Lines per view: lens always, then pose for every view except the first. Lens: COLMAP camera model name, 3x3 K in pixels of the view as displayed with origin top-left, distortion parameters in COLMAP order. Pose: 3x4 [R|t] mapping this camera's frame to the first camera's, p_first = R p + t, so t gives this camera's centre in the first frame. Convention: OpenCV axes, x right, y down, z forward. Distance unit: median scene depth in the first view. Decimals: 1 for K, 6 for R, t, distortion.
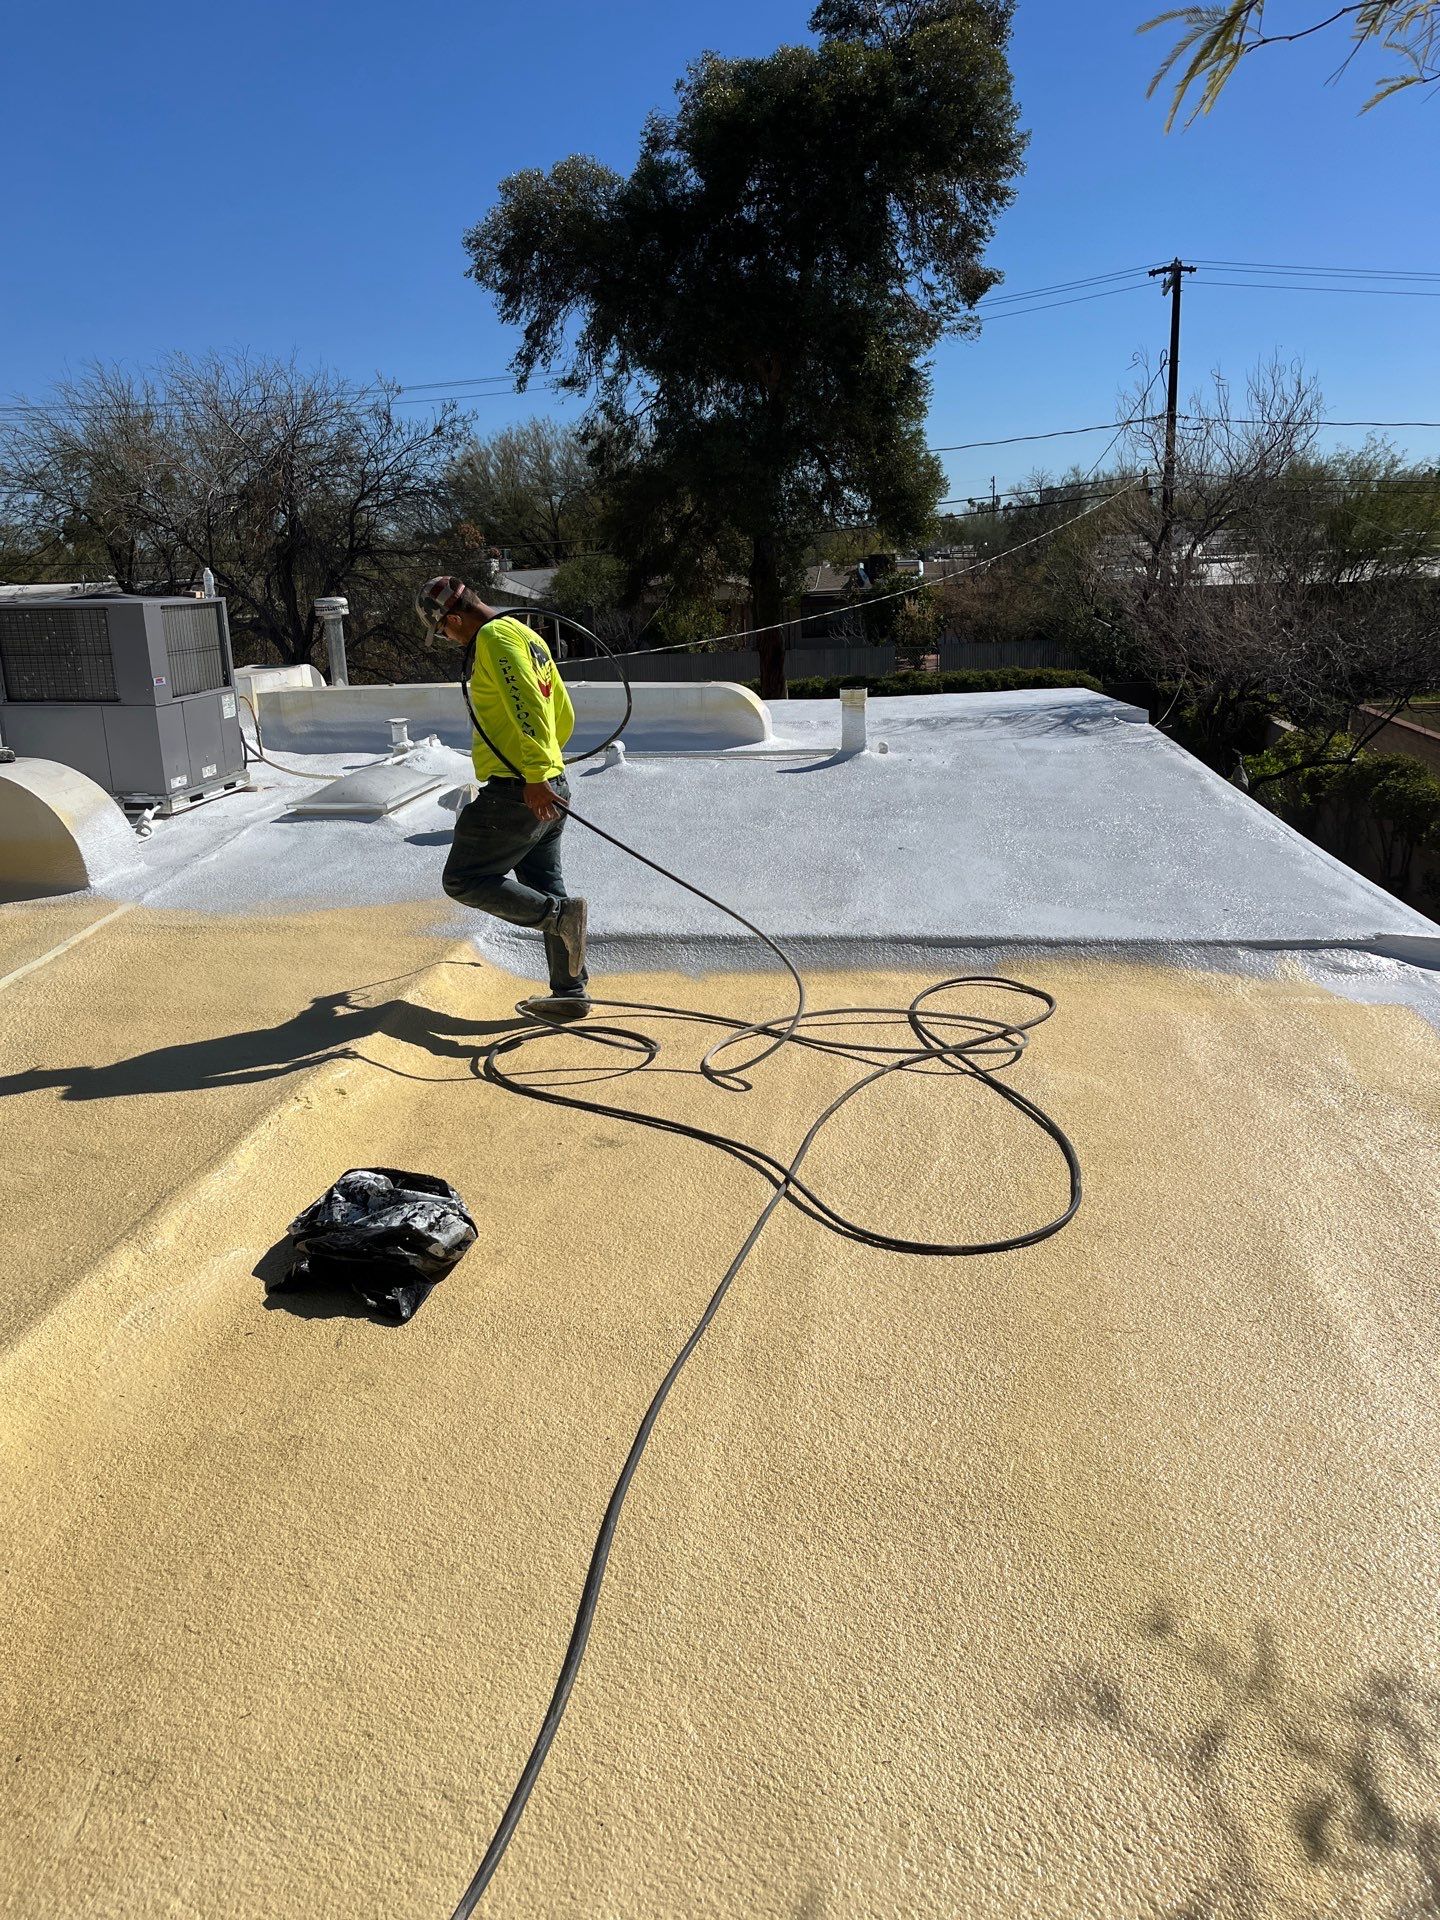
lens RADIAL K [[1452.4, 0, 735.1], [0, 1452.4, 966.3], [0, 0, 1]] dist [0.034582, -0.021372]
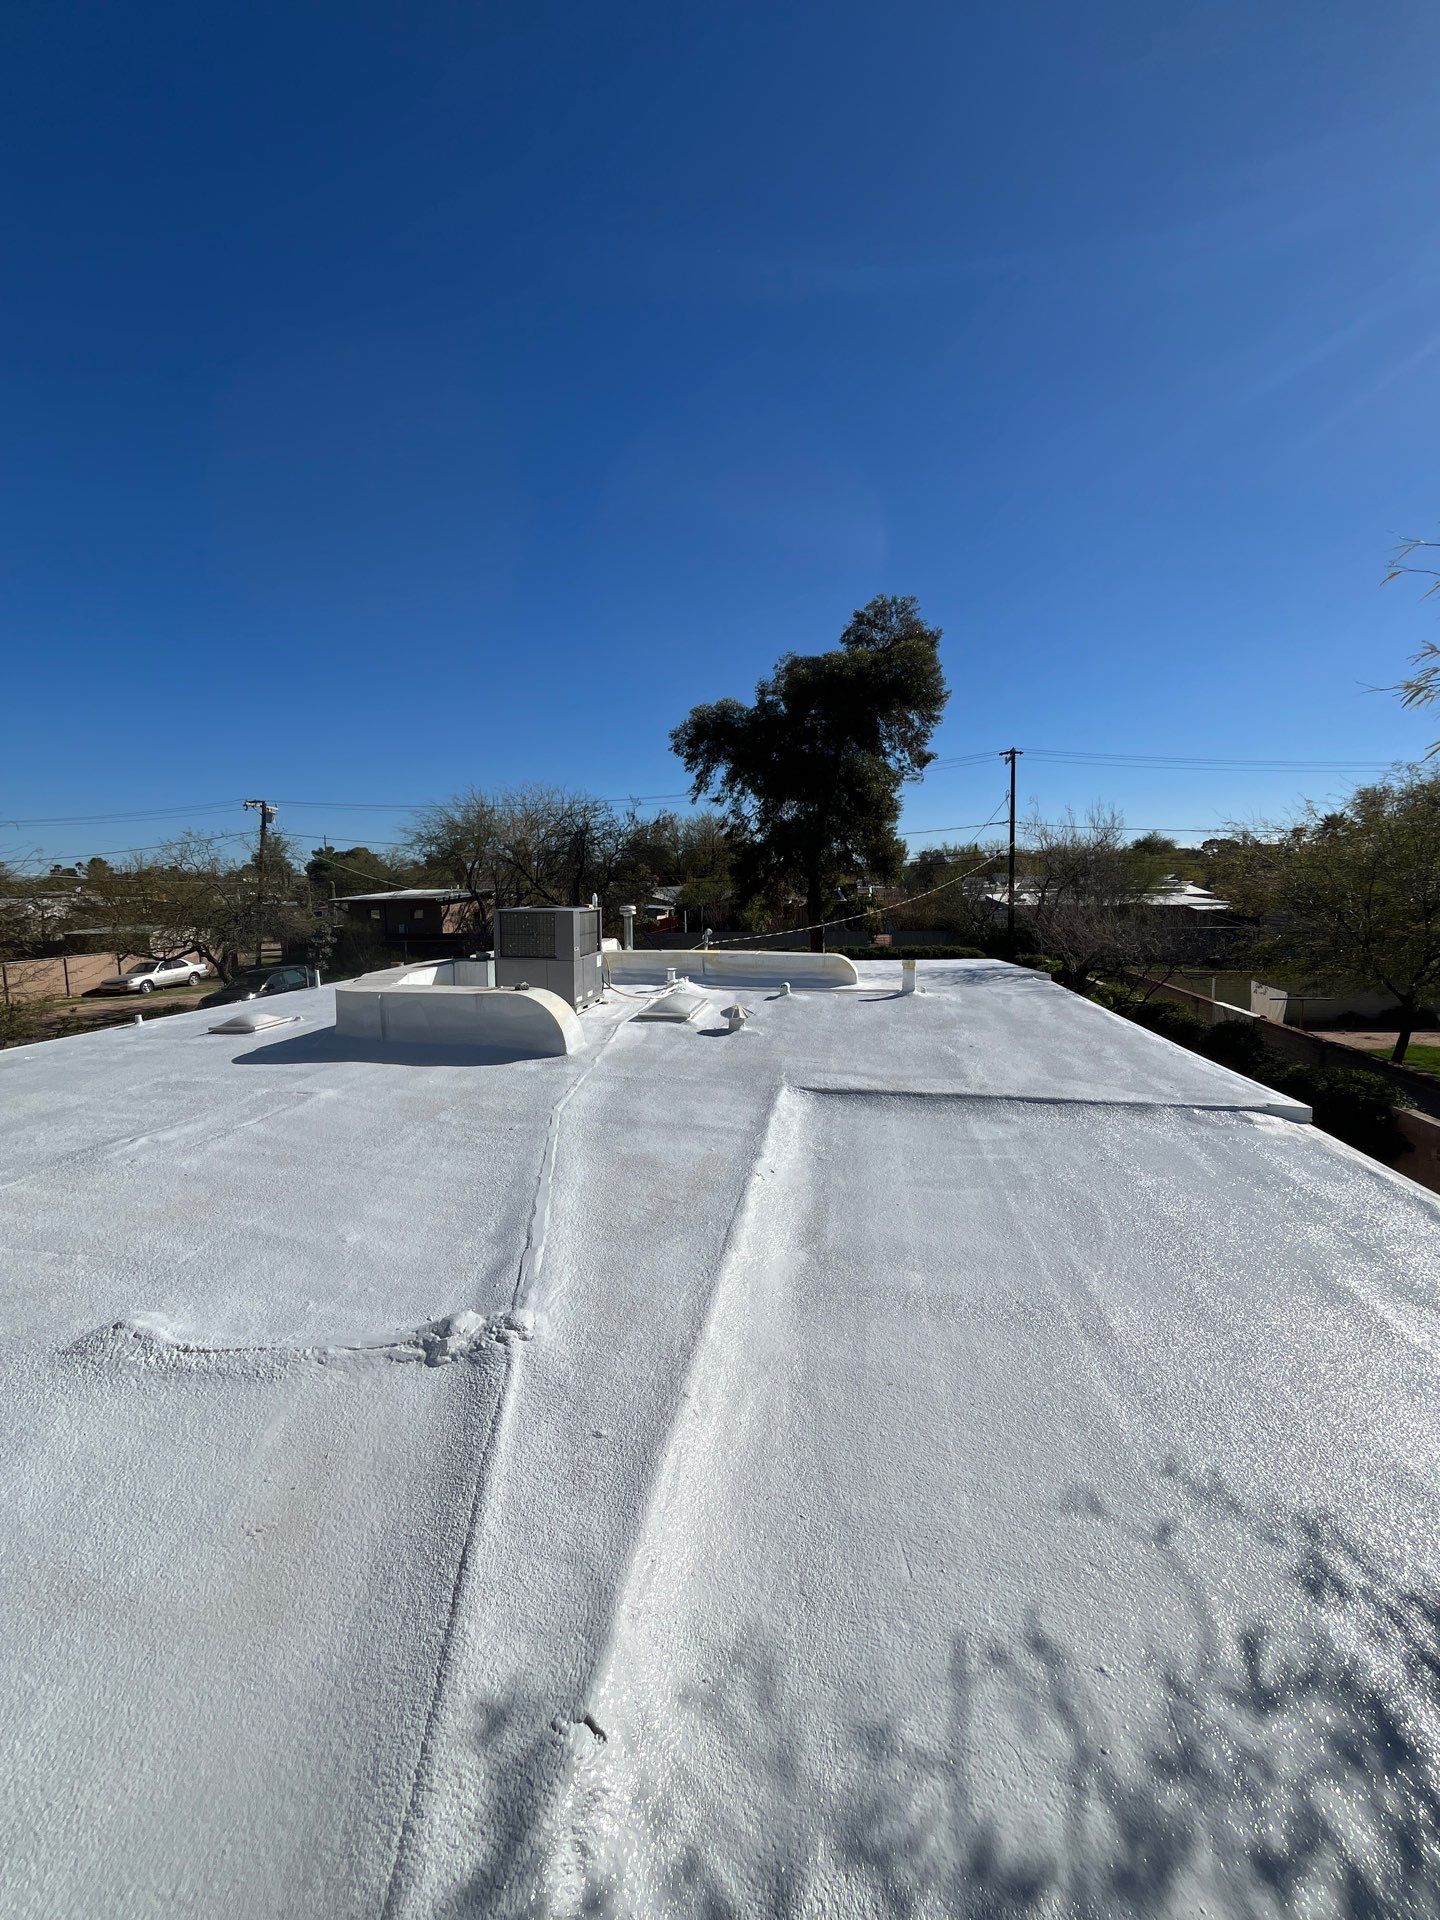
lens RADIAL K [[781.5, 0, 726.0], [0, 781.5, 954.8], [0, 0, 1]] dist [-0.008382, 0.001153]
pose [[0.998801, 0.028547, -0.039779, -0.054780], [-0.035192, 0.983425, -0.177868, -0.001784], [0.034042, 0.179055, 0.983250, -0.014065]]
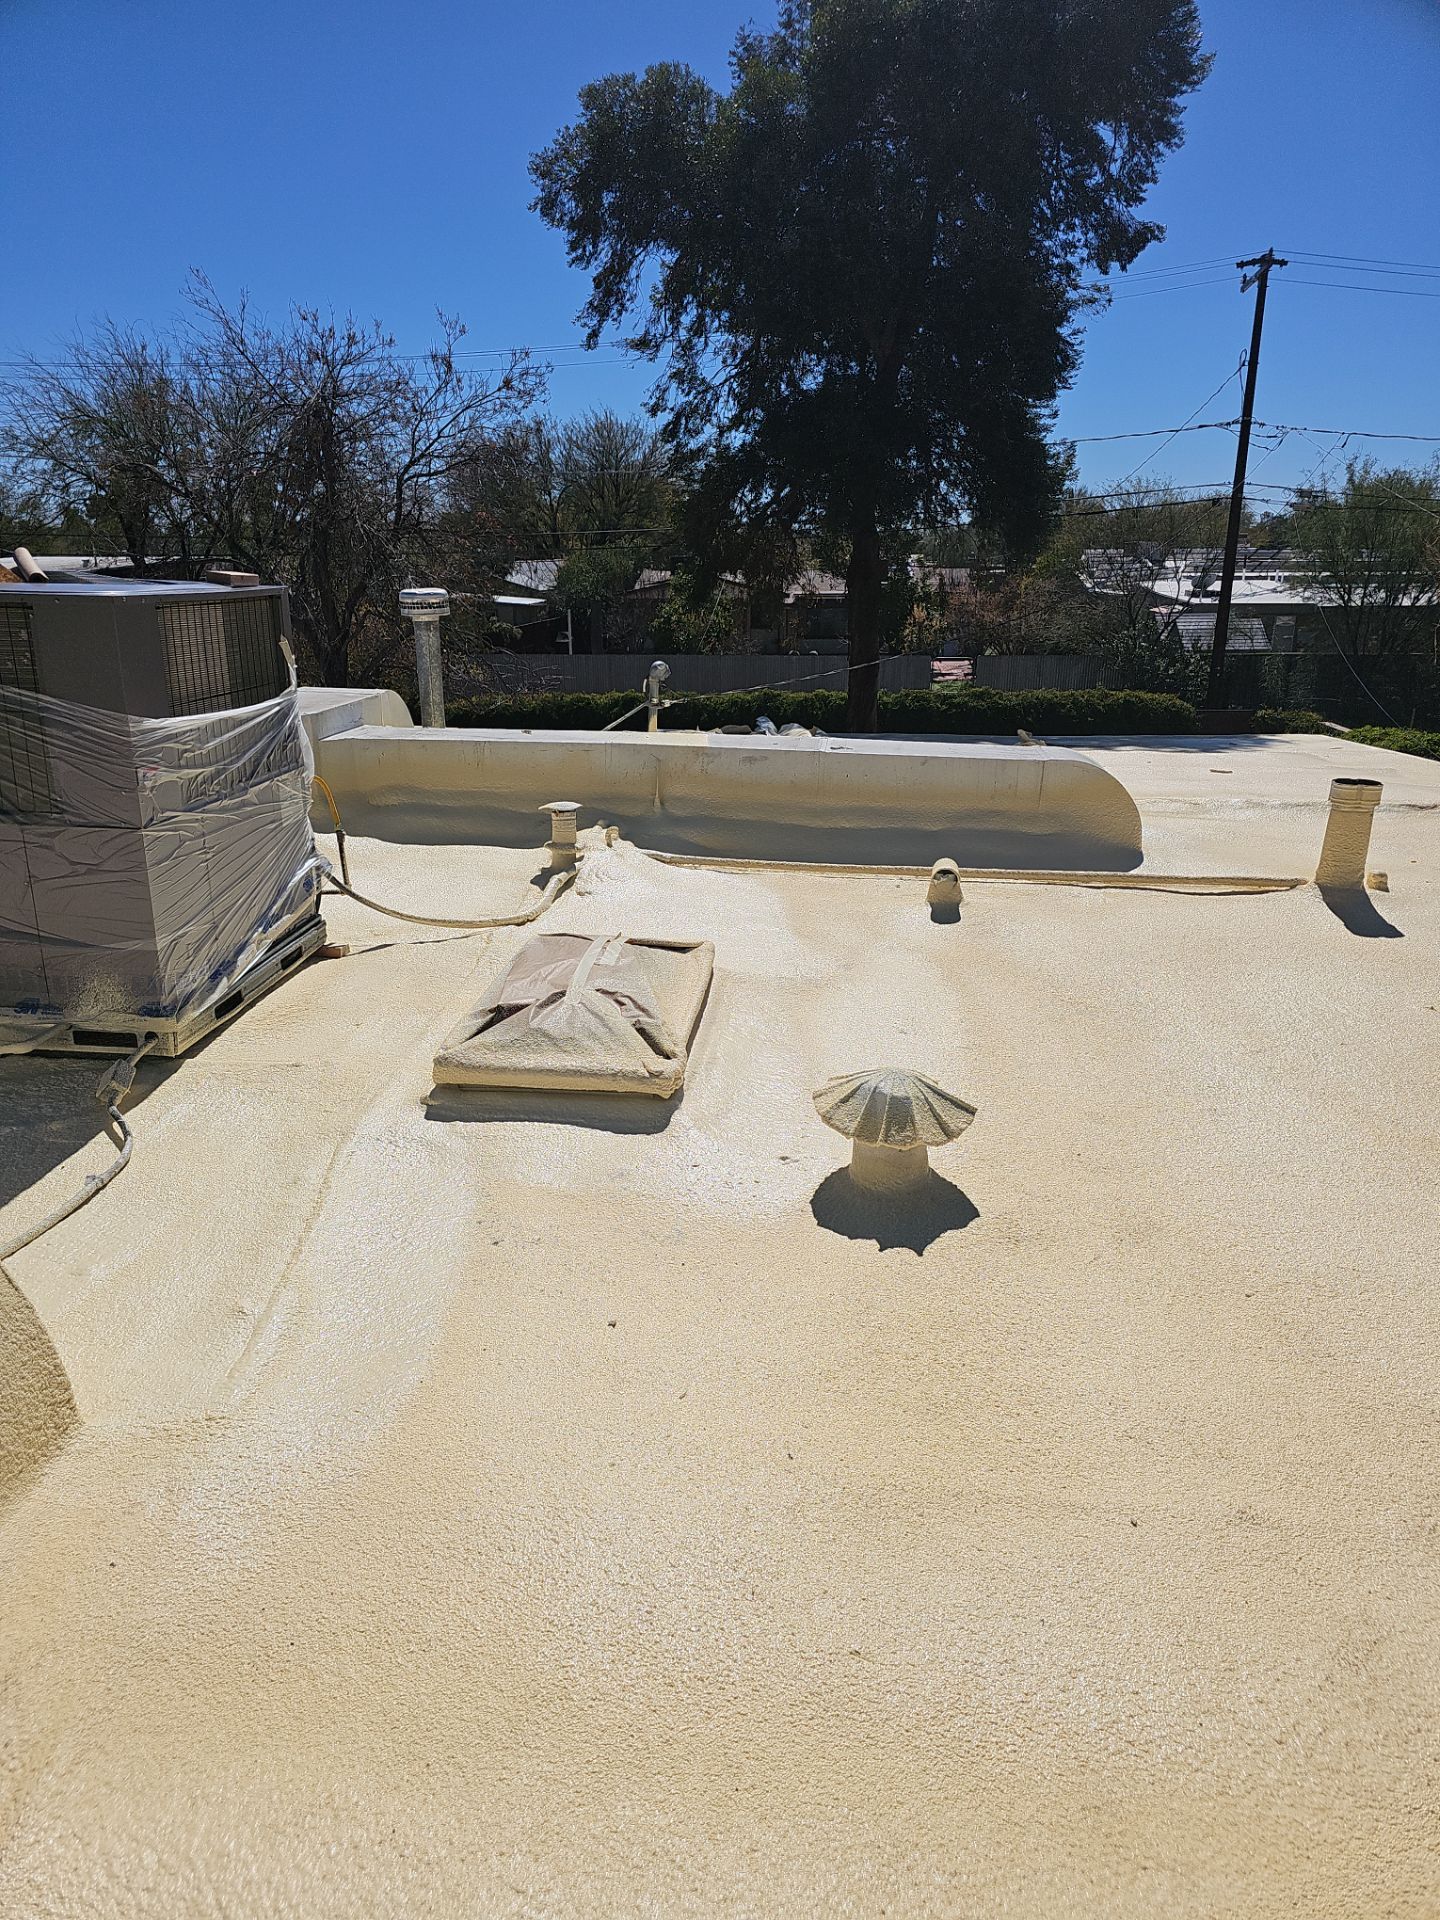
lens RADIAL K [[1262.6, 0, 696.7], [0, 1262.6, 1013.7], [0, 0, 1]] dist [0.024300, -0.022690]
pose [[0.999245, 0.034449, 0.017952, -0.085114], [-0.035648, 0.996810, 0.071409, -0.057028], [-0.015435, -0.071995, 0.997286, 0.222207]]
